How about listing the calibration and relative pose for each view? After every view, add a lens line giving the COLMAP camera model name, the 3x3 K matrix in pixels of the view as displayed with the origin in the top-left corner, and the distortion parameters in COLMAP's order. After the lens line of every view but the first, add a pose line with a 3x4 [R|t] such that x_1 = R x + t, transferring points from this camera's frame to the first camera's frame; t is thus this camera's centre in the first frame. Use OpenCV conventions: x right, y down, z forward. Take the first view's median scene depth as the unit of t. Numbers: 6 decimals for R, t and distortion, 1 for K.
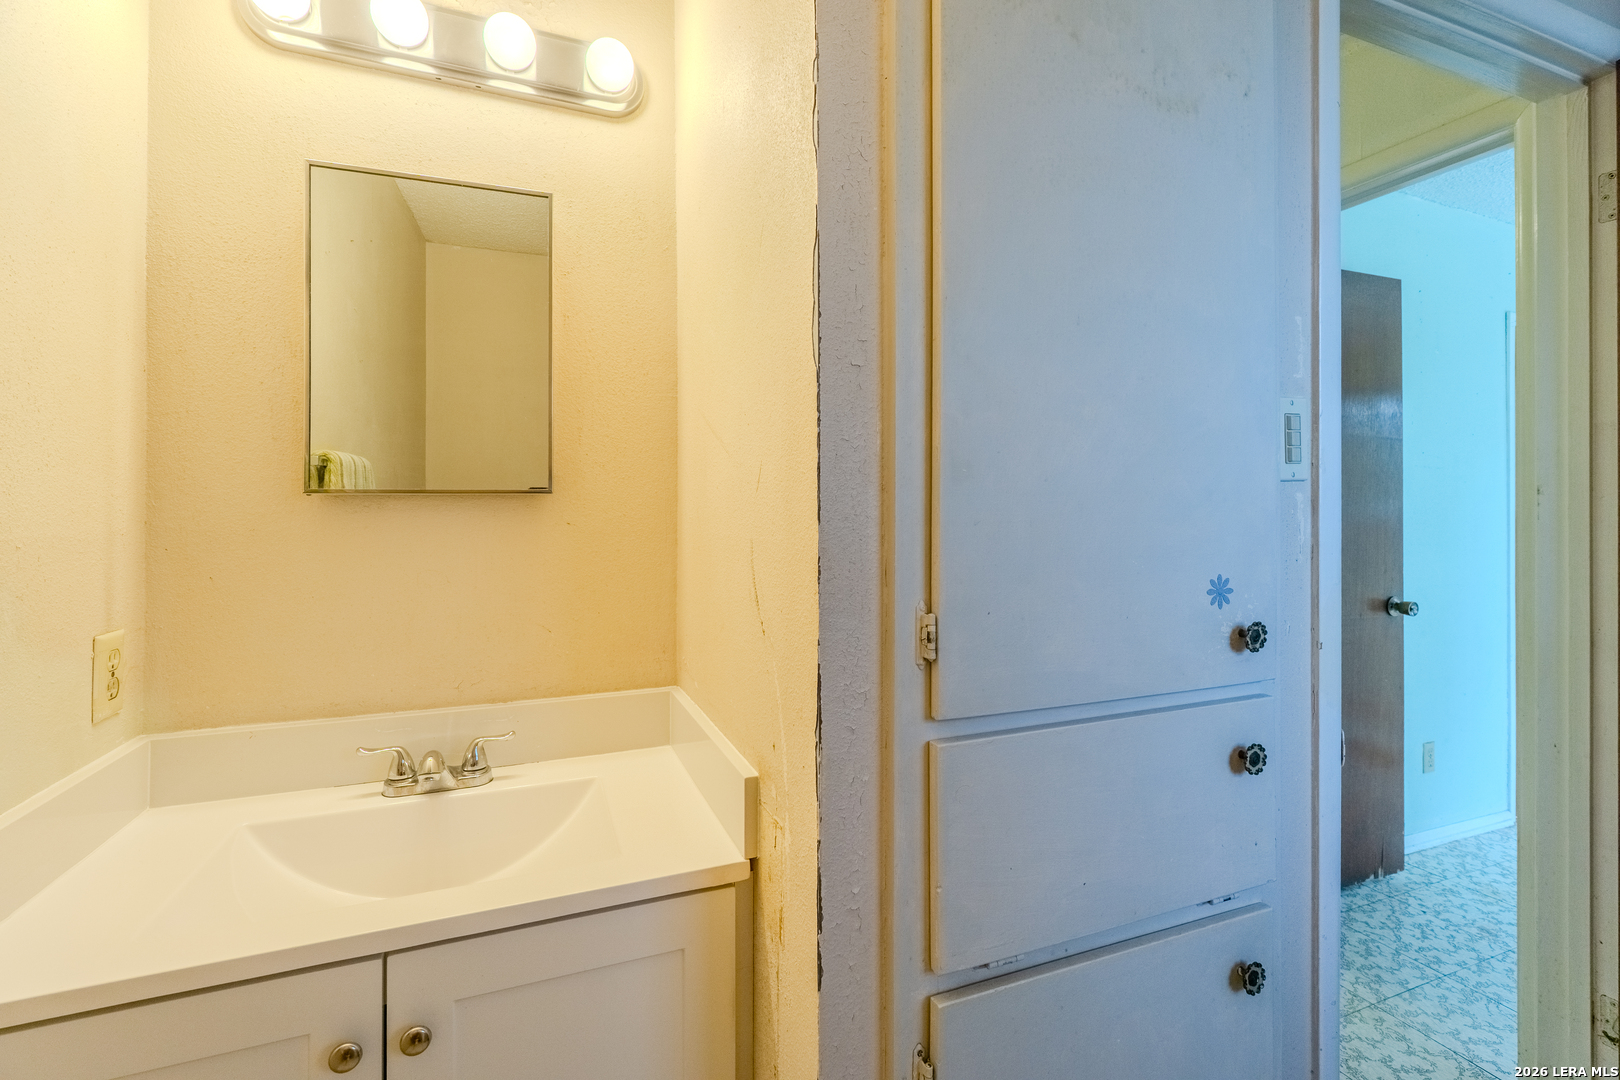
lens RADIAL K [[712.4, 0, 814.8], [0, 712.4, 512.4], [0, 0, 1]] dist [-0.000903, 0.000174]
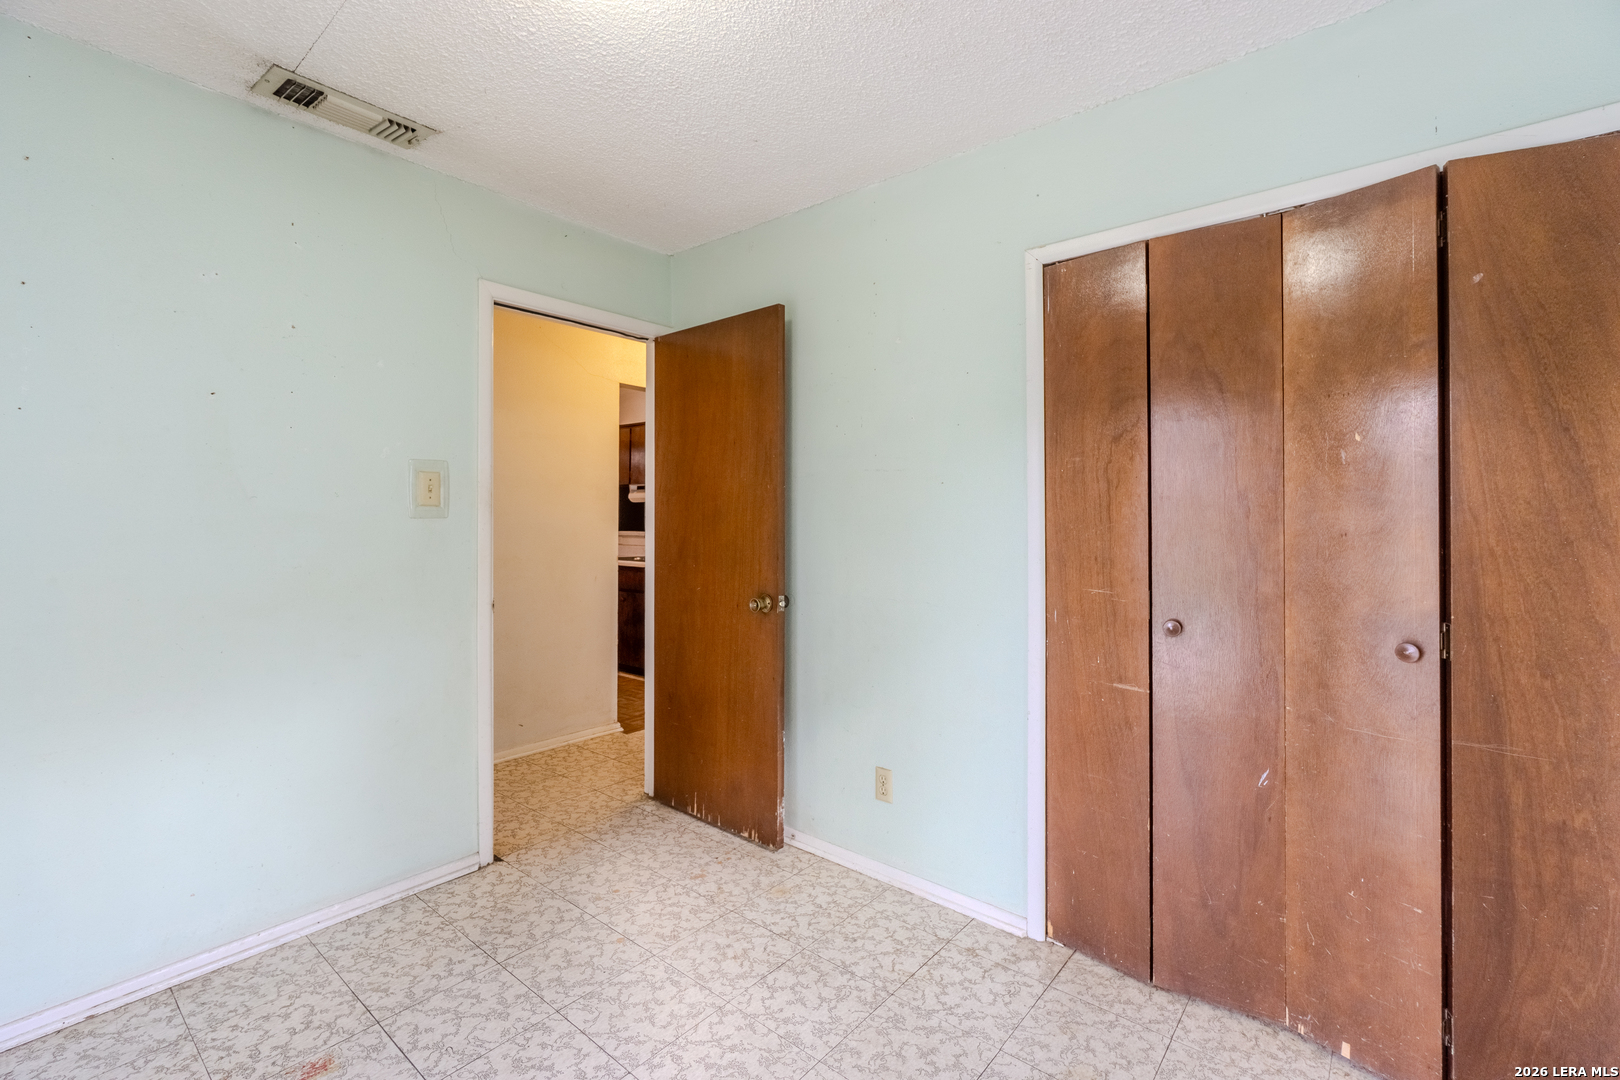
lens RADIAL K [[712.4, 0, 814.8], [0, 712.4, 512.4], [0, 0, 1]] dist [-0.000903, 0.000174]
pose [[0.473276, -0.004039, -0.880905, 1.942417], [0.002401, 0.999992, -0.003295, -0.005169], [0.880911, -0.000555, 0.473282, 0.578455]]
